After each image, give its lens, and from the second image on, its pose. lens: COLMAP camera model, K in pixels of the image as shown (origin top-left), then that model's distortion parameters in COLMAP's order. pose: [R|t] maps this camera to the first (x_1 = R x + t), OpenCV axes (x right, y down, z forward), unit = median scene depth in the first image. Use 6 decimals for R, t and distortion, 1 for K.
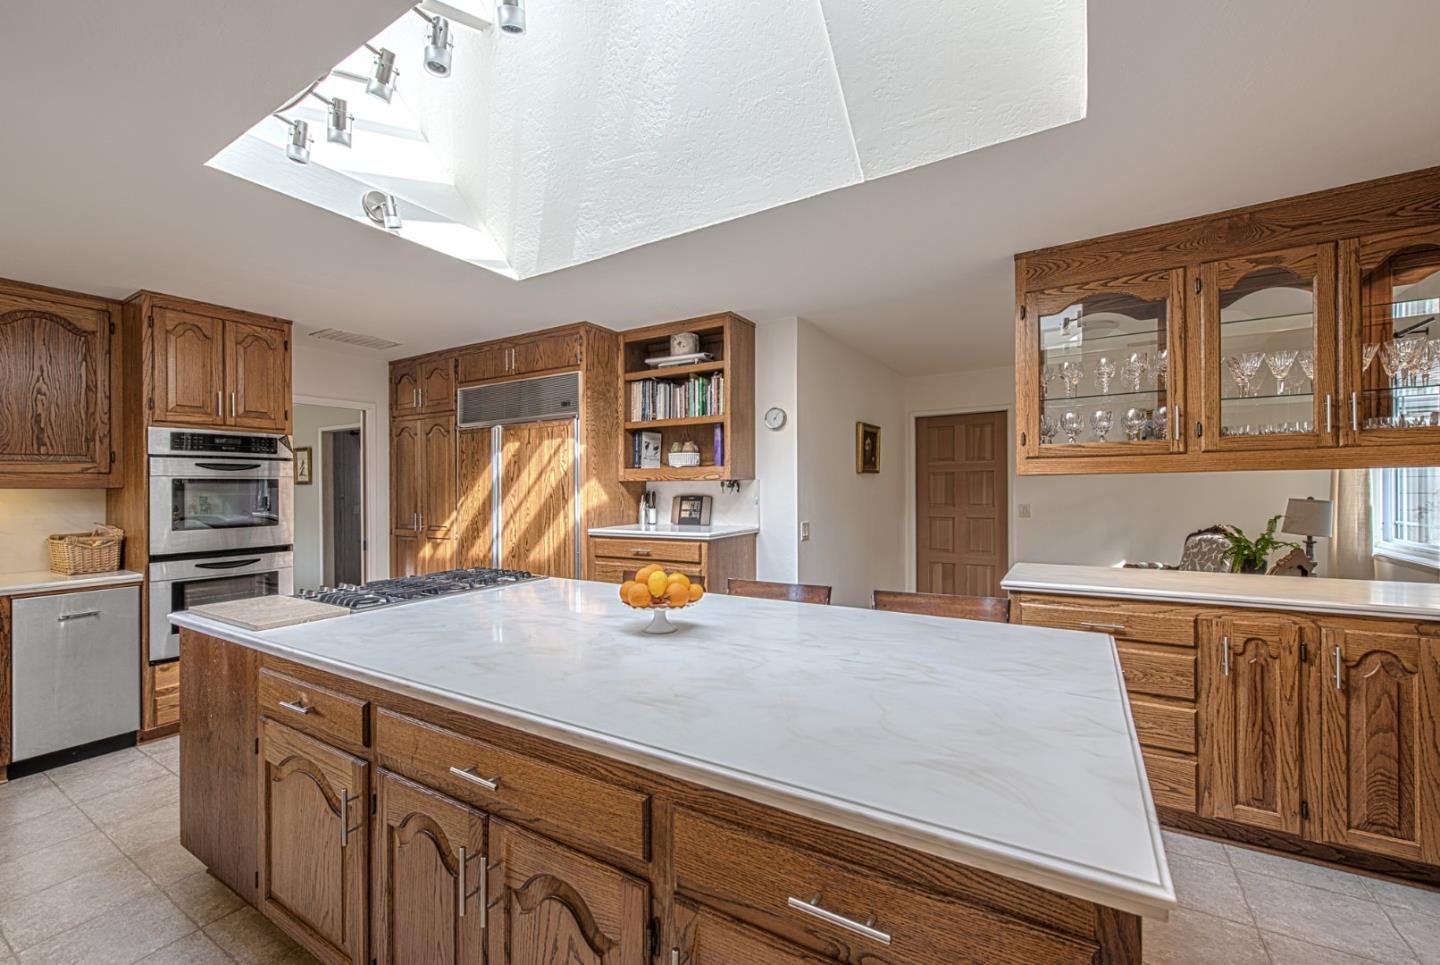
lens RADIAL K [[606.4, 0, 717.4], [0, 606.4, 481.4], [0, 0, 1]] dist [0.004116, 0.000419]
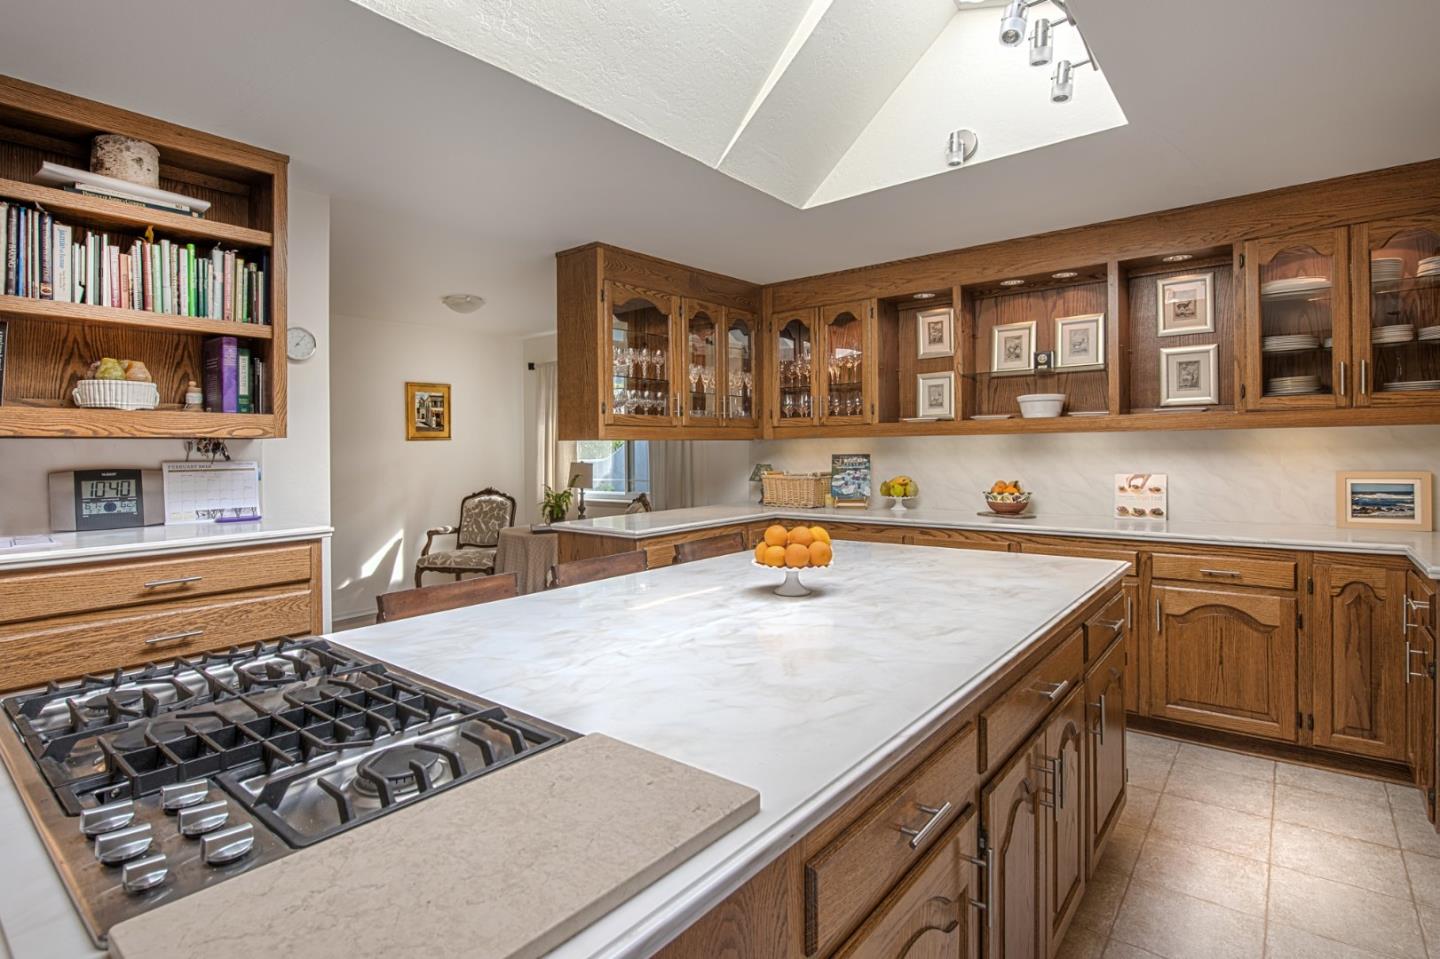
lens RADIAL K [[782.0, 0, 715.5], [0, 782.0, 471.5], [0, 0, 1]] dist [0.003777, 0.000572]
pose [[0.108191, -0.022098, 0.993885, -0.637698], [0.005479, 0.999751, 0.021632, 0.014233], [-0.994115, 0.003105, 0.108285, 0.454850]]
